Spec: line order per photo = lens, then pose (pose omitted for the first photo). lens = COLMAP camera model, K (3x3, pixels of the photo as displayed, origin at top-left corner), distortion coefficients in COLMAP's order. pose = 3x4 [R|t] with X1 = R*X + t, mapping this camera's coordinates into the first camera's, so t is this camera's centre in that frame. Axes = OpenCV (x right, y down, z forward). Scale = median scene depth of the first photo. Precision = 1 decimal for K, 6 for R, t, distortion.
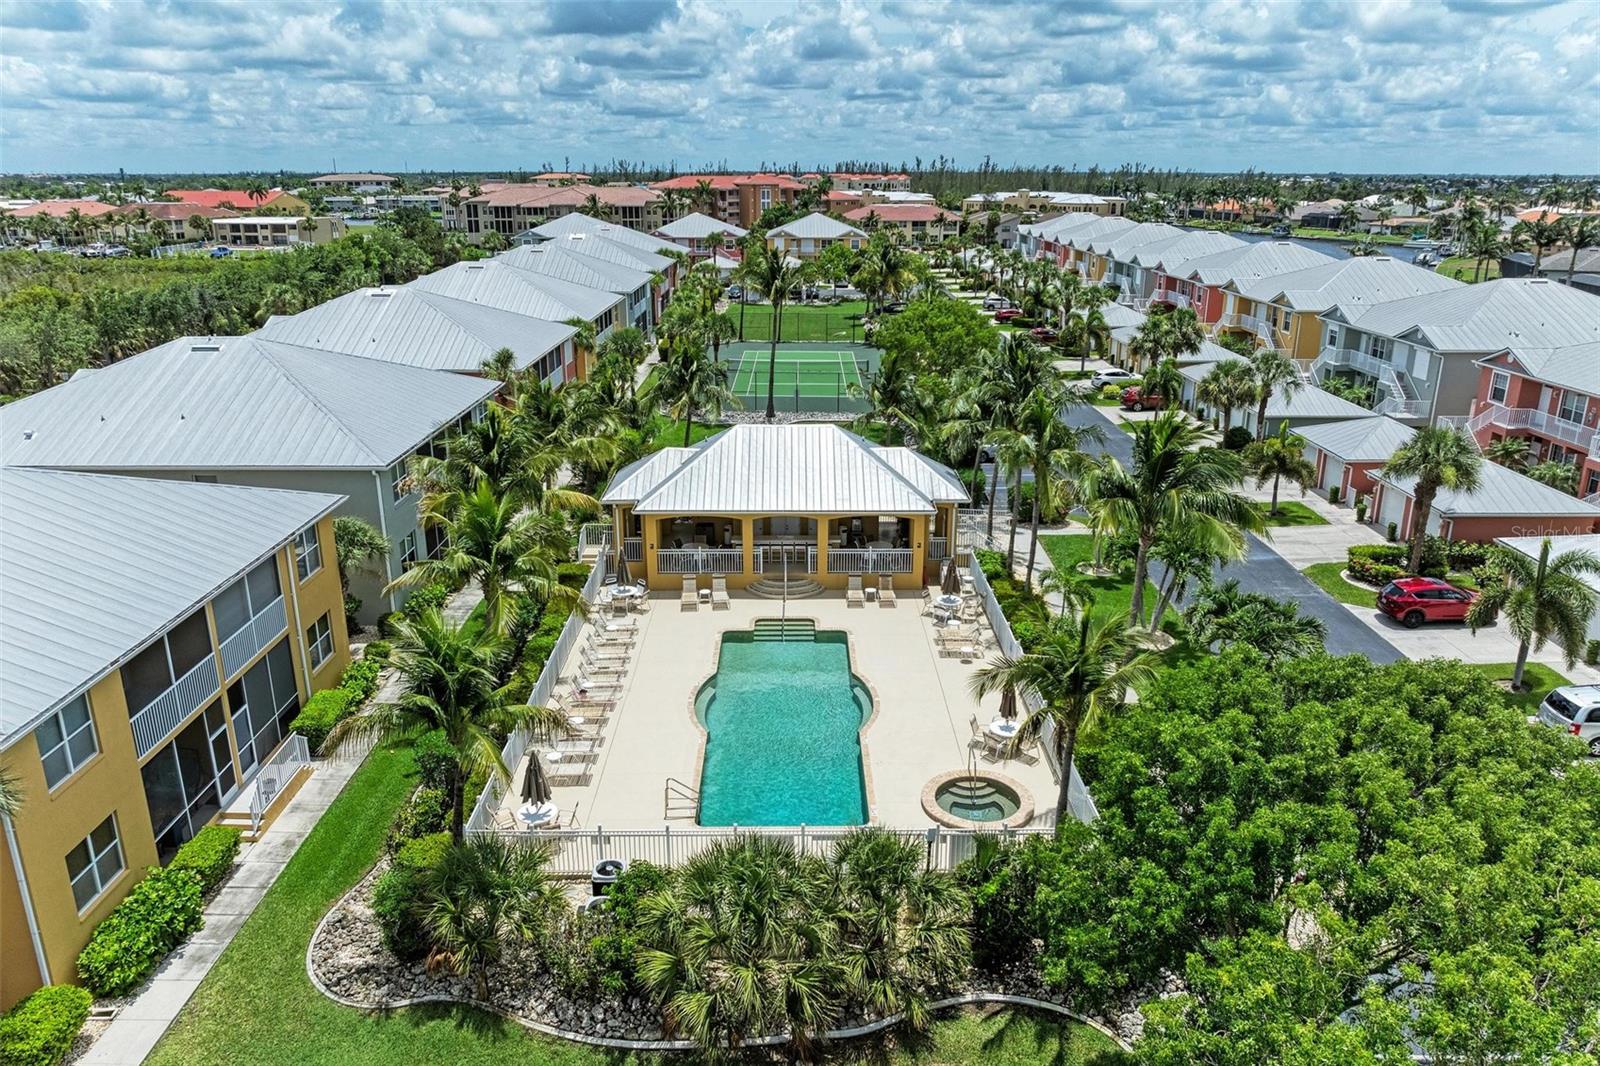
lens RADIAL K [[1126.3, 0, 801.6], [0, 1126.3, 558.6], [0, 0, 1]] dist [-0.023682, 0.004043]
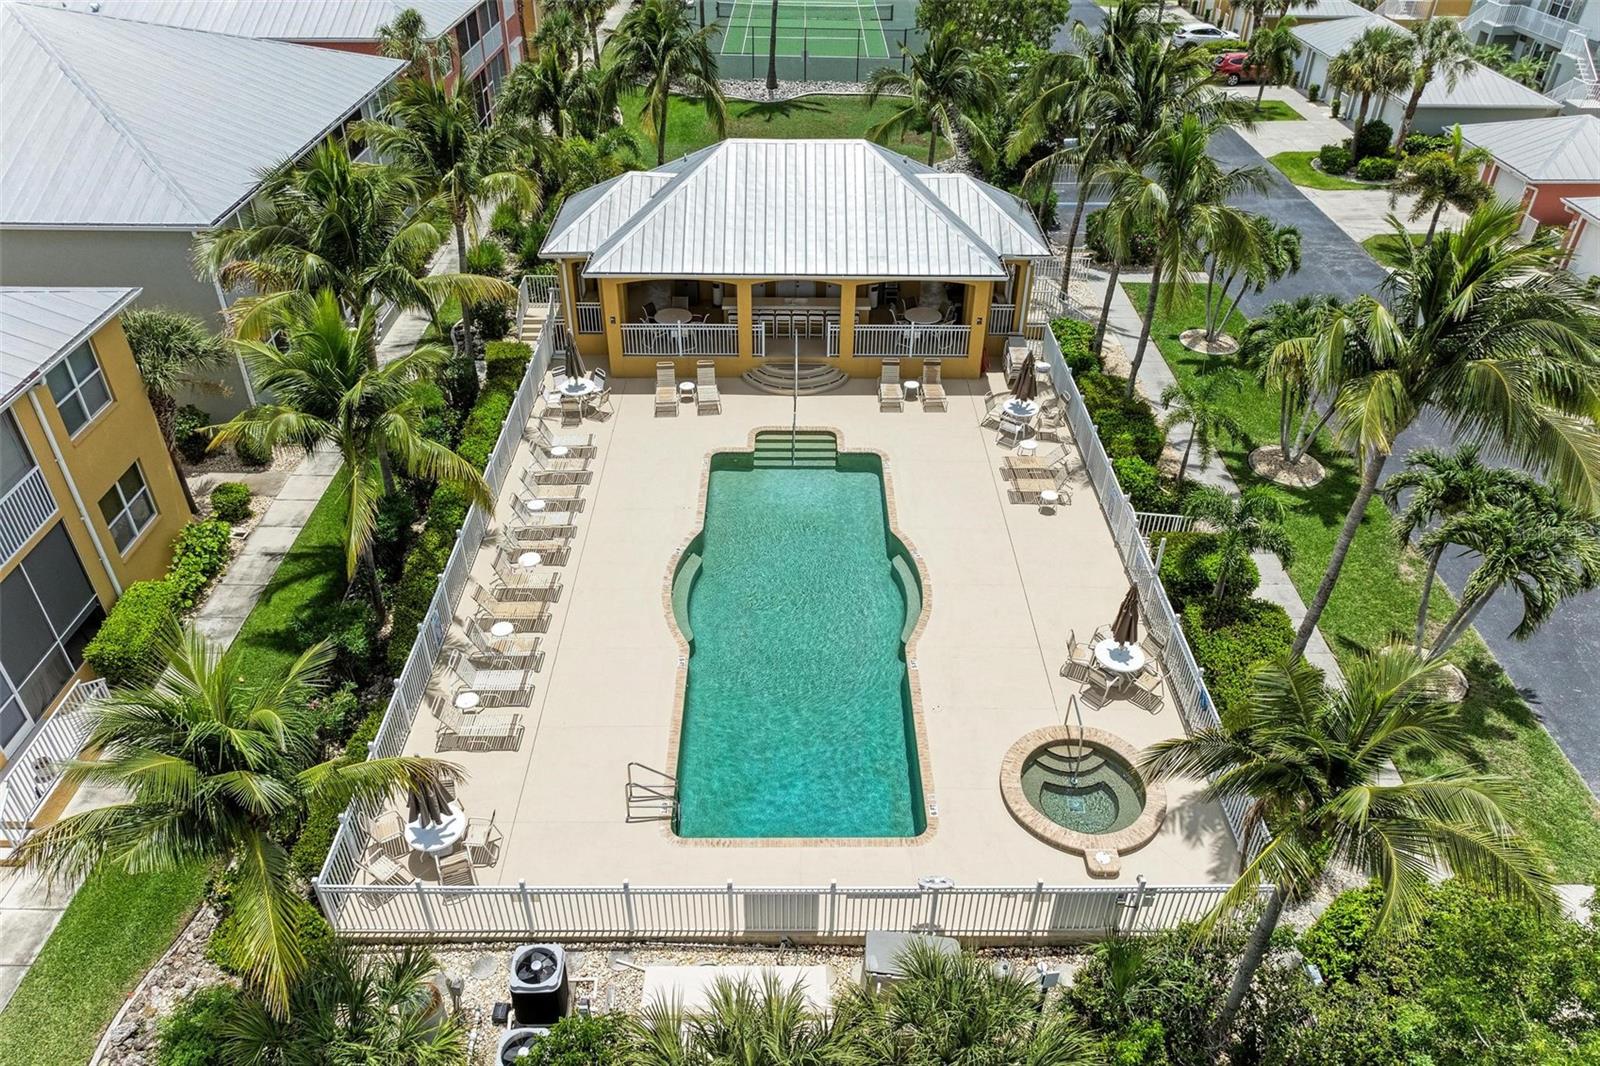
lens RADIAL K [[1095.2, 0, 800.0], [0, 1095.2, 533.0], [0, 0, 1]] dist [-0.042931, 0.034708]
pose [[0.999974, 0.006754, 0.002510, -0.012987], [-0.007194, 0.954909, 0.296813, -0.090517], [-0.000393, -0.296823, 0.954932, 0.285511]]
